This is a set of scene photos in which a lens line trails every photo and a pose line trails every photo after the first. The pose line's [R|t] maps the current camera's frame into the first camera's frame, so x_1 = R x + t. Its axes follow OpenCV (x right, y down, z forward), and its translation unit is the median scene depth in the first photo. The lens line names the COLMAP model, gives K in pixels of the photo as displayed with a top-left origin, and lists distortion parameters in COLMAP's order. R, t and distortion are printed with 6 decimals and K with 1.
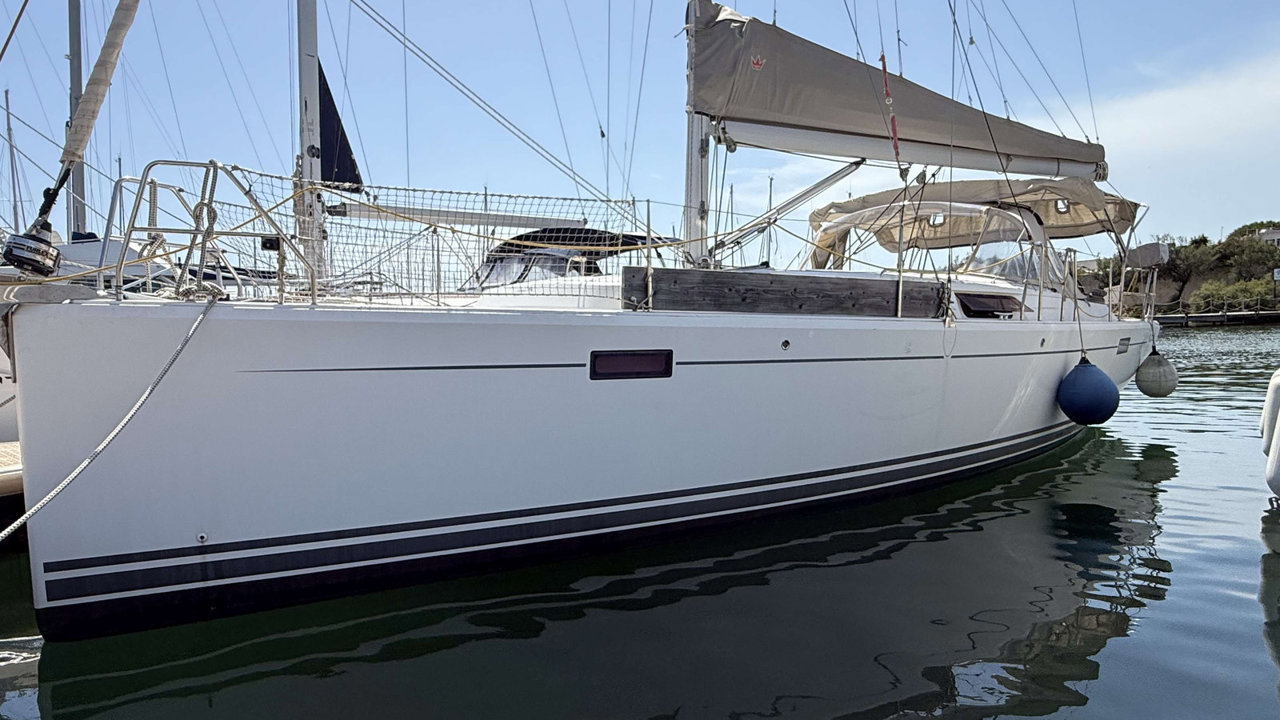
lens RADIAL K [[824.9, 0, 636.6], [0, 824.9, 385.7], [0, 0, 1]] dist [0.024588, 0.000947]
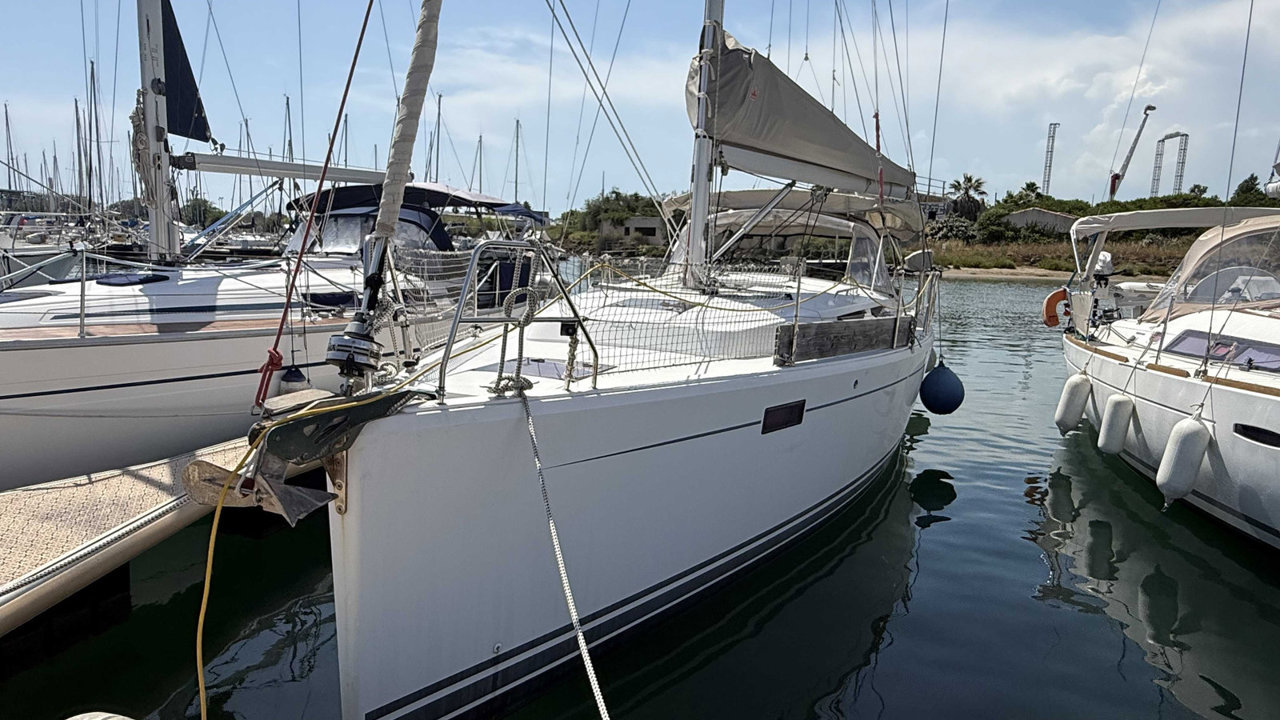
lens RADIAL K [[824.9, 0, 636.6], [0, 824.9, 385.7], [0, 0, 1]] dist [0.024588, 0.000947]
pose [[0.899705, -0.023722, 0.435852, -0.447626], [-0.021263, 0.994955, 0.098044, -0.115446], [-0.435979, -0.097479, 0.894662, 0.079706]]
